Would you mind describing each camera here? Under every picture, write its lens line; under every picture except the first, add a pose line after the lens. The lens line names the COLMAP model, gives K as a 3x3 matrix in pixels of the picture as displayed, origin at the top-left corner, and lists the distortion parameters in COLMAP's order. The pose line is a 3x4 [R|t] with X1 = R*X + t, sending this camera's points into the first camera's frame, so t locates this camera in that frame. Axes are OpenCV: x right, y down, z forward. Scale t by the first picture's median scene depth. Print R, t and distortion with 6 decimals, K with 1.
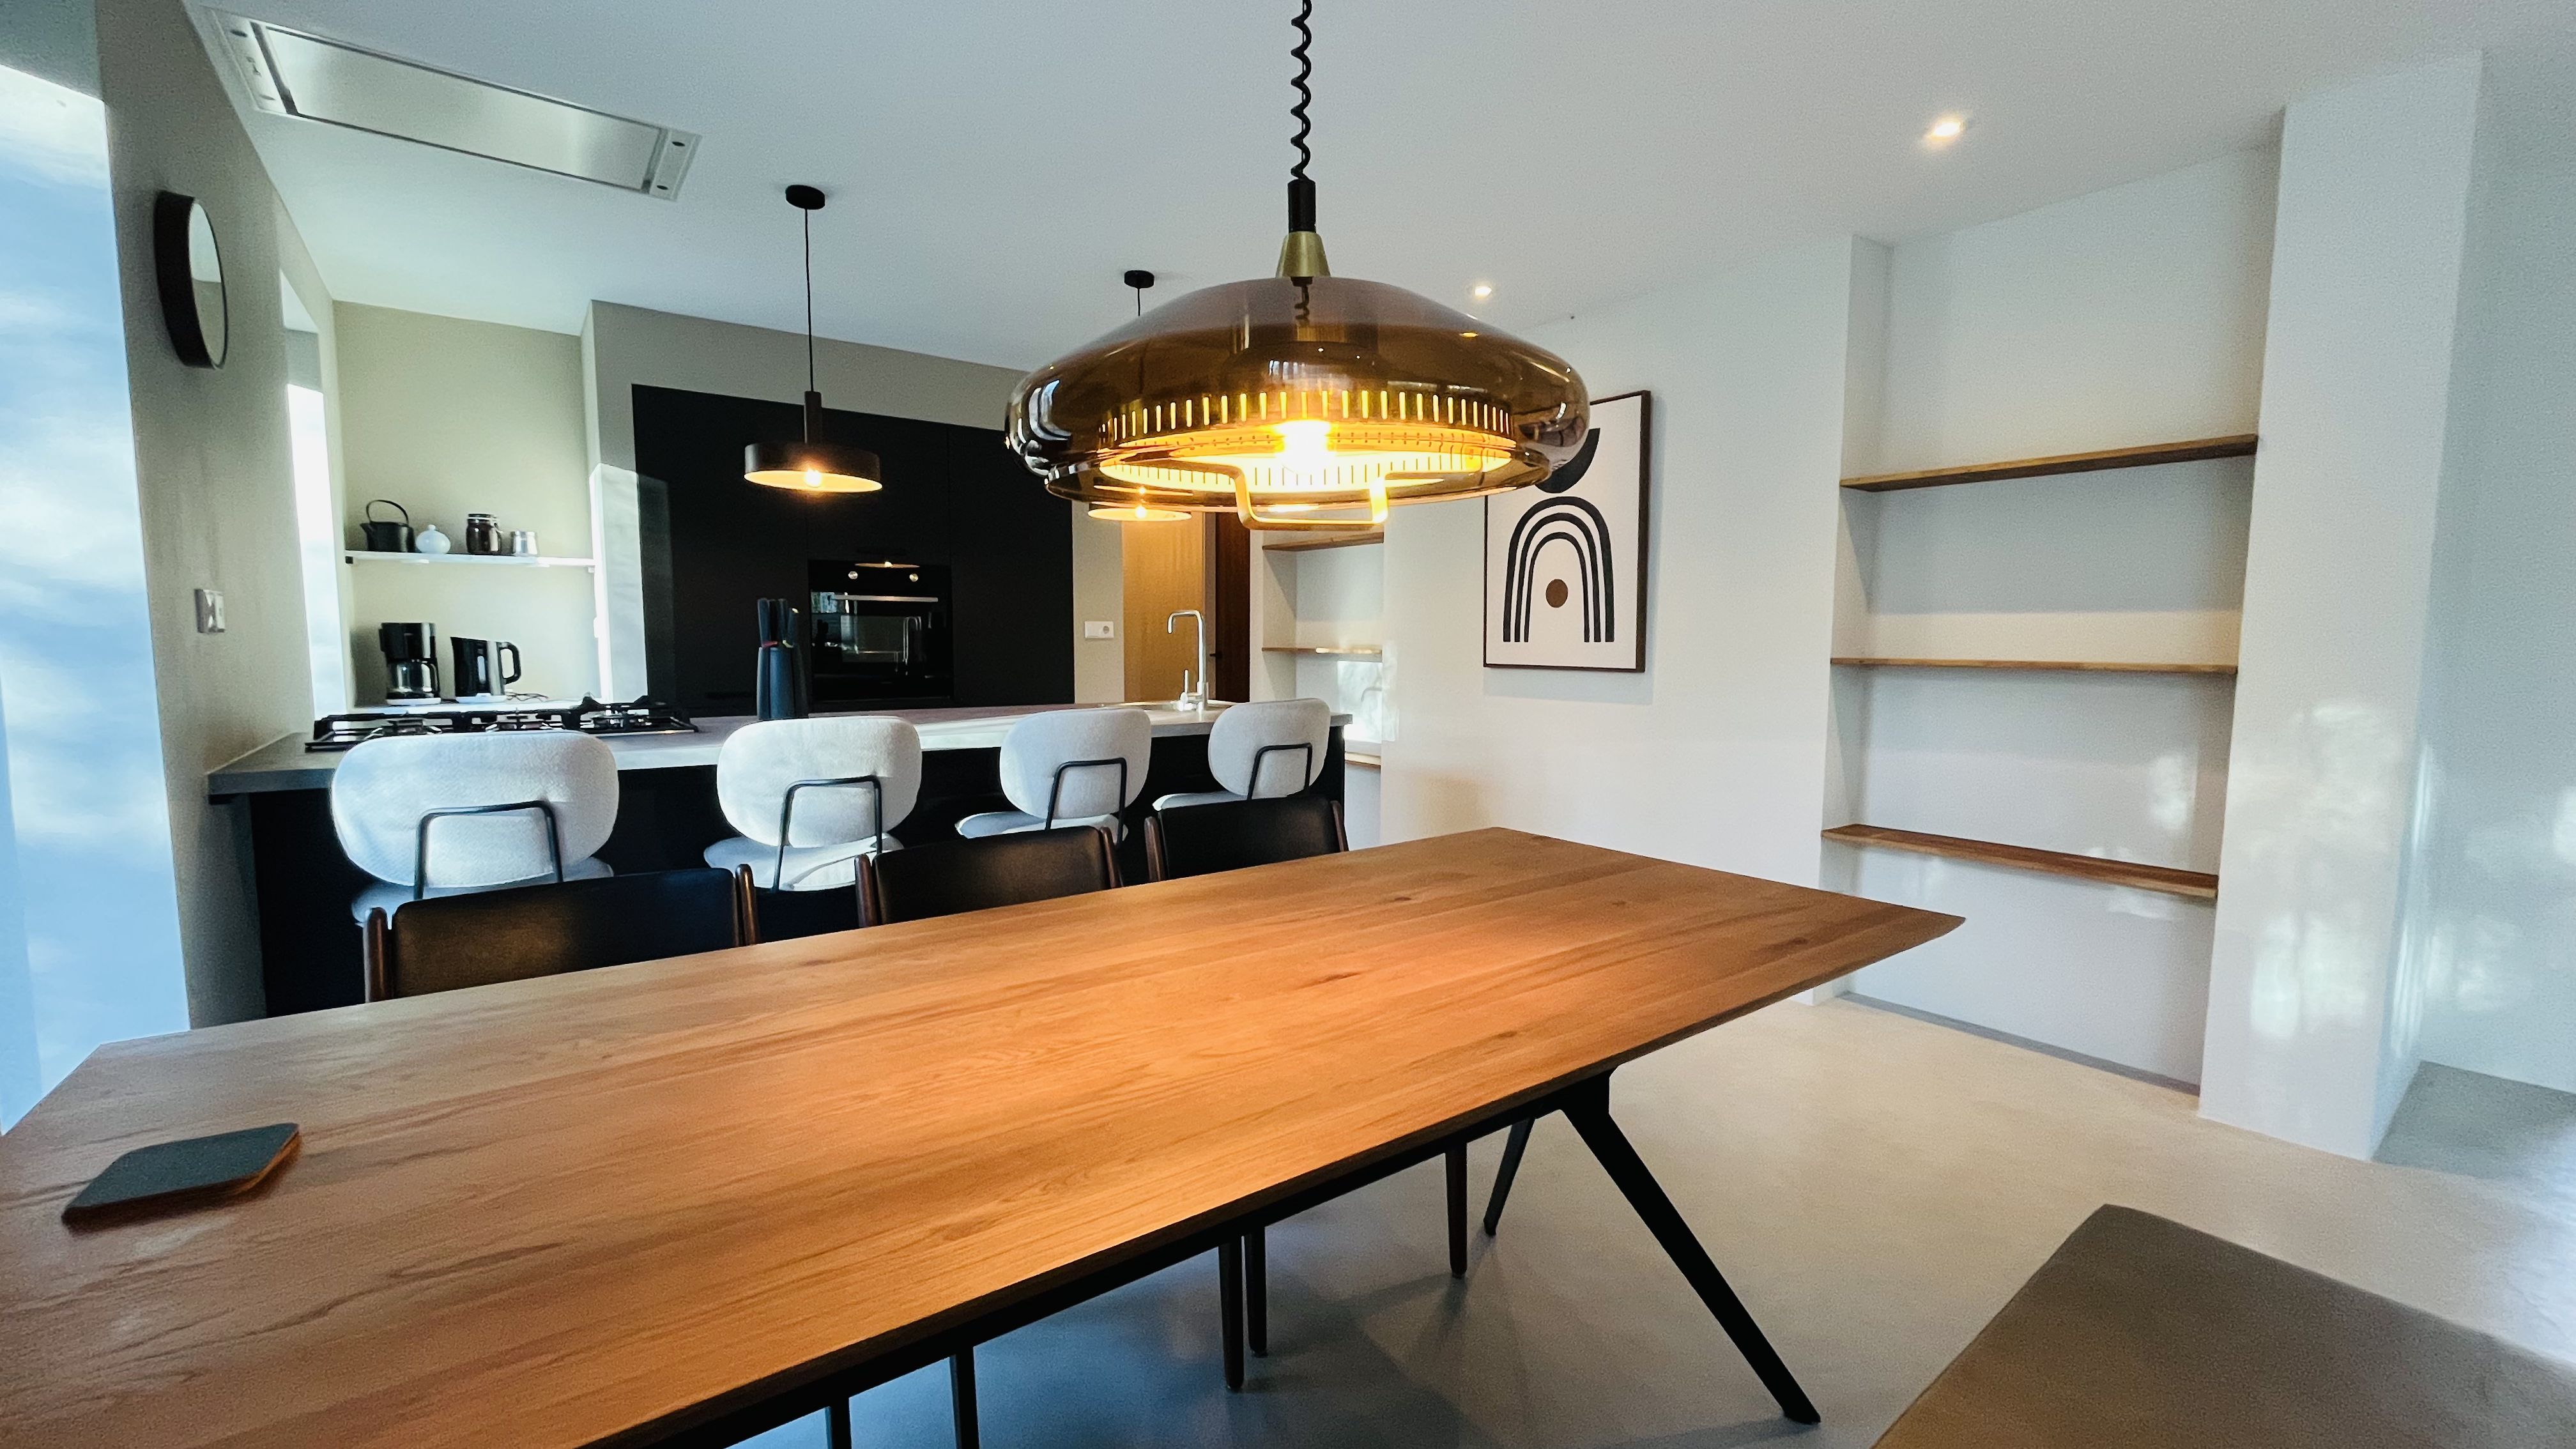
lens RADIAL K [[1024.8, 0, 1291.3], [0, 1024.8, 719.3], [0, 0, 1]] dist [0.000770, 0.000034]
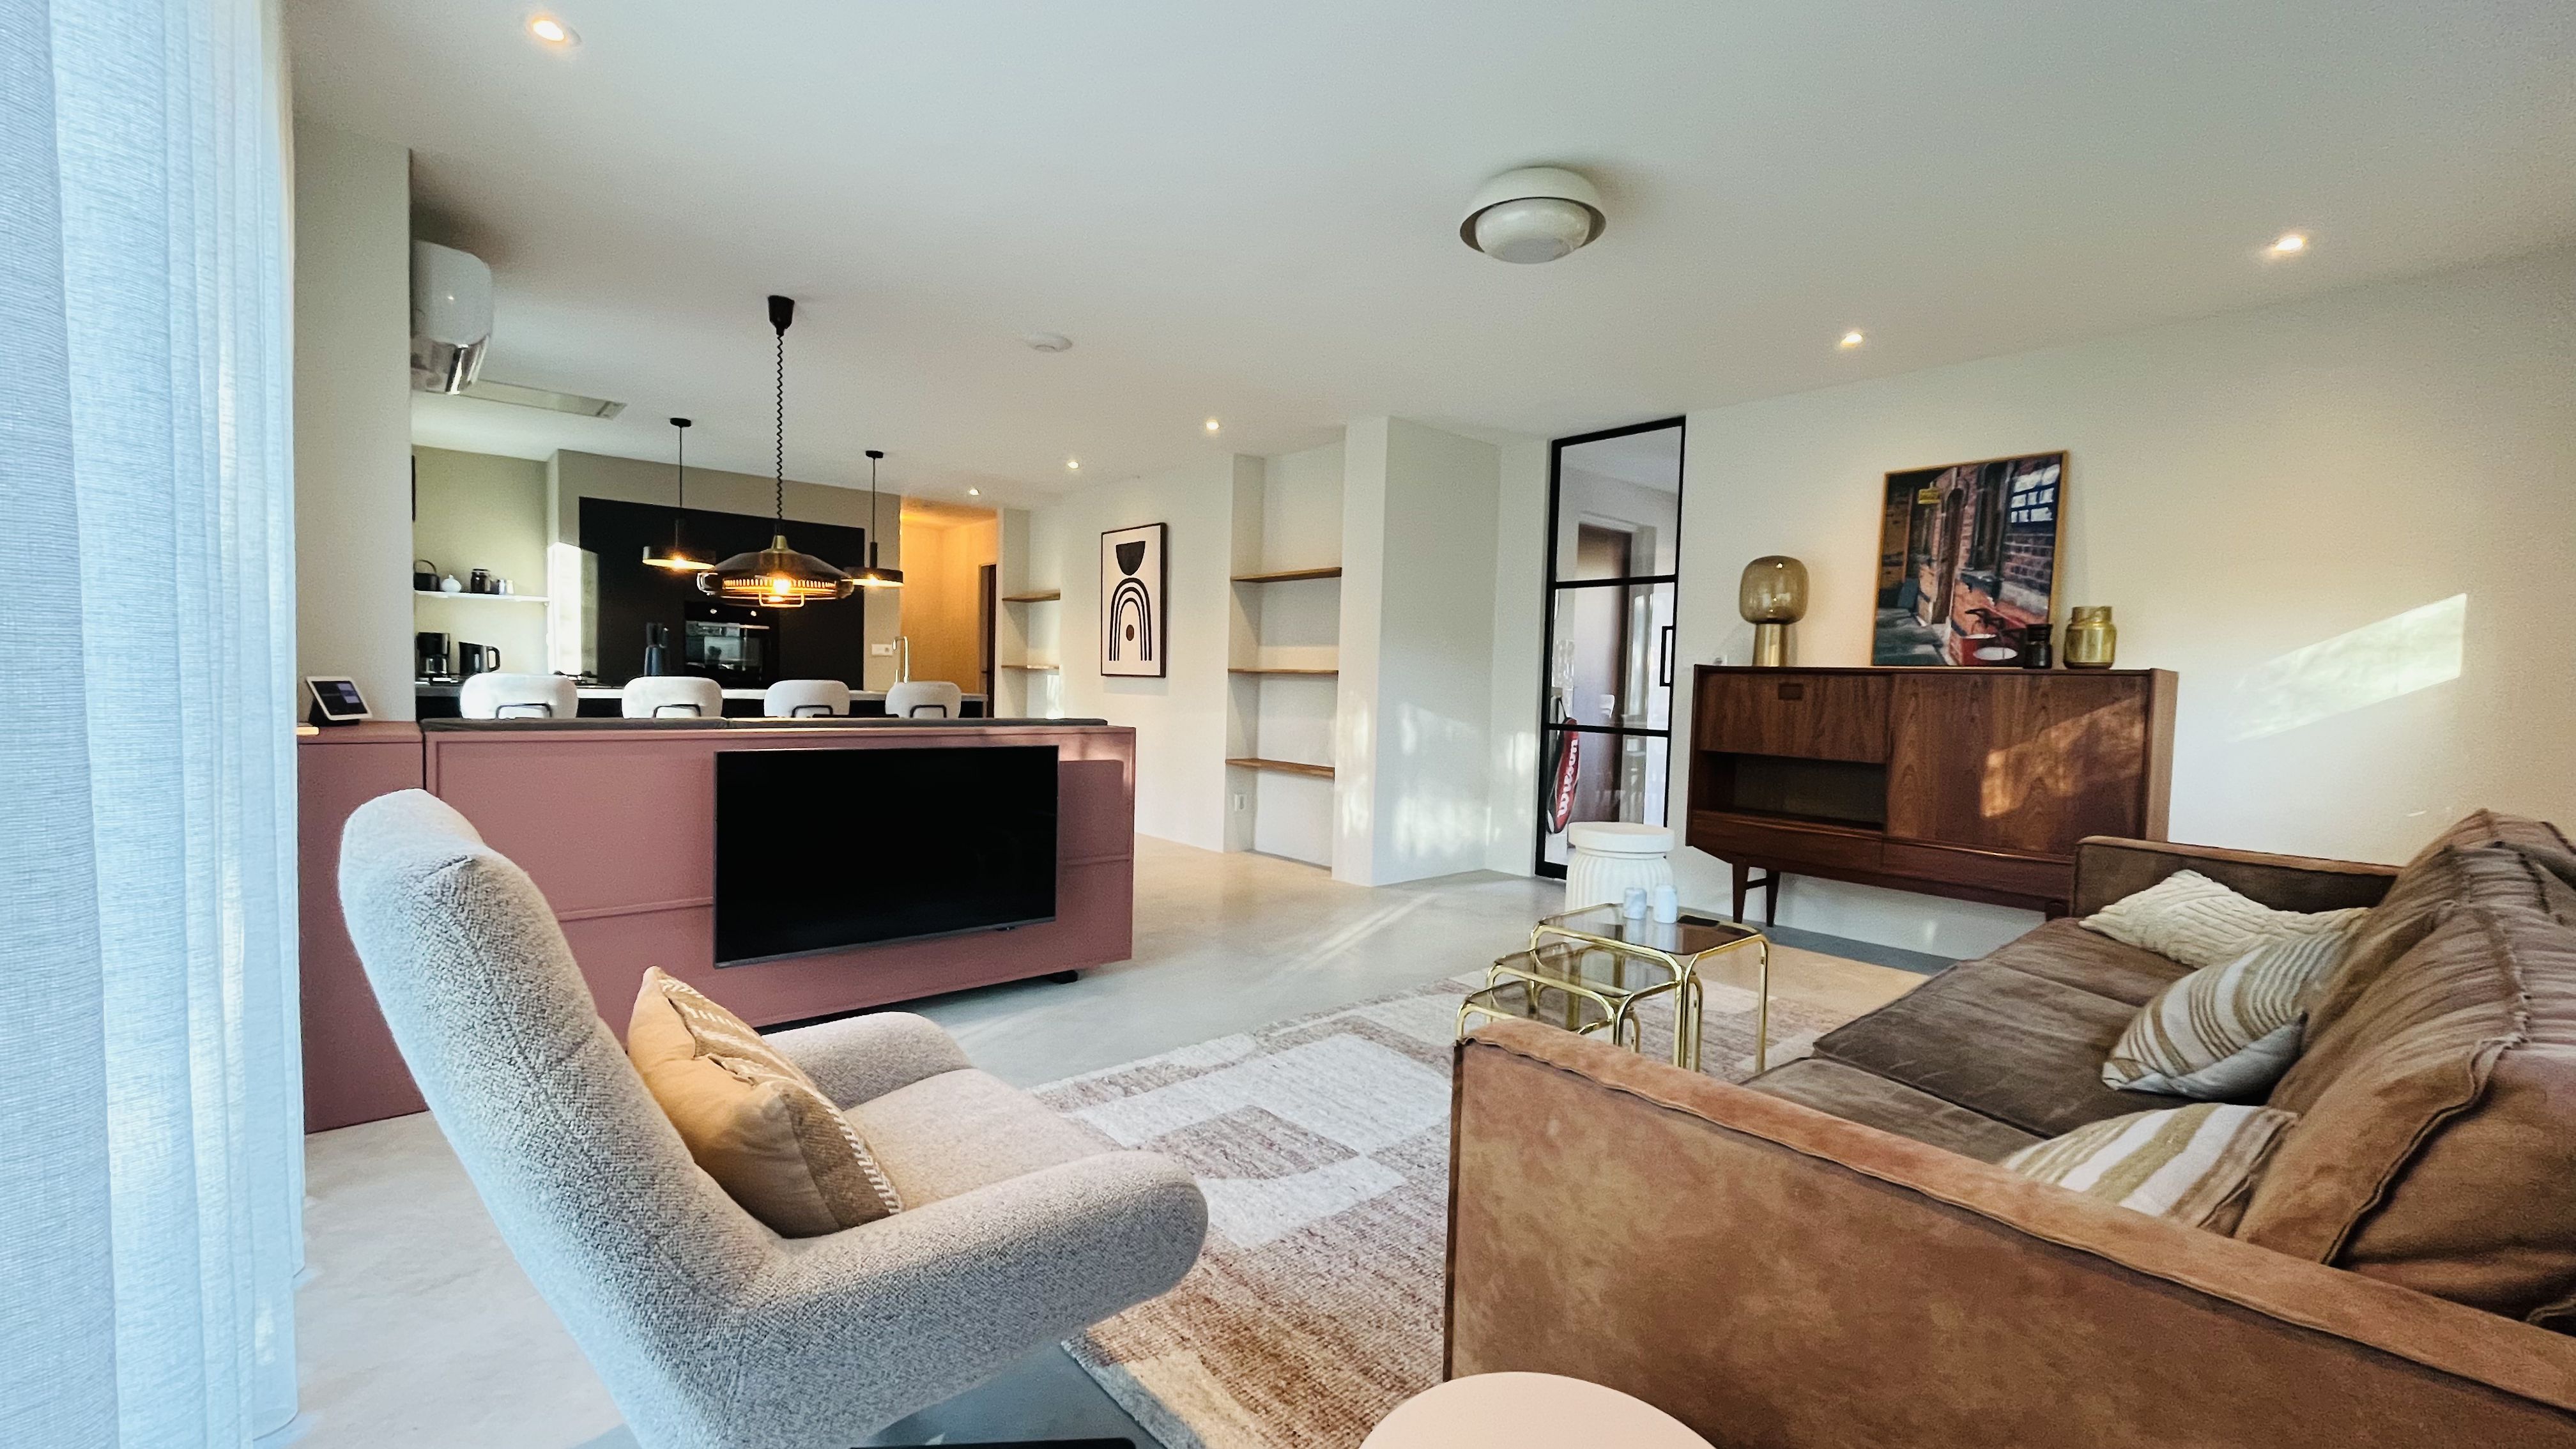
lens RADIAL K [[1024.8, 0, 1283.6], [0, 1024.8, 735.7], [0, 0, 1]] dist [0.000770, 0.000034]
pose [[0.997694, 0.018709, 0.065243, 0.420267], [-0.017117, 0.999544, -0.024879, 0.092451], [-0.065679, 0.023705, 0.997559, -0.762770]]
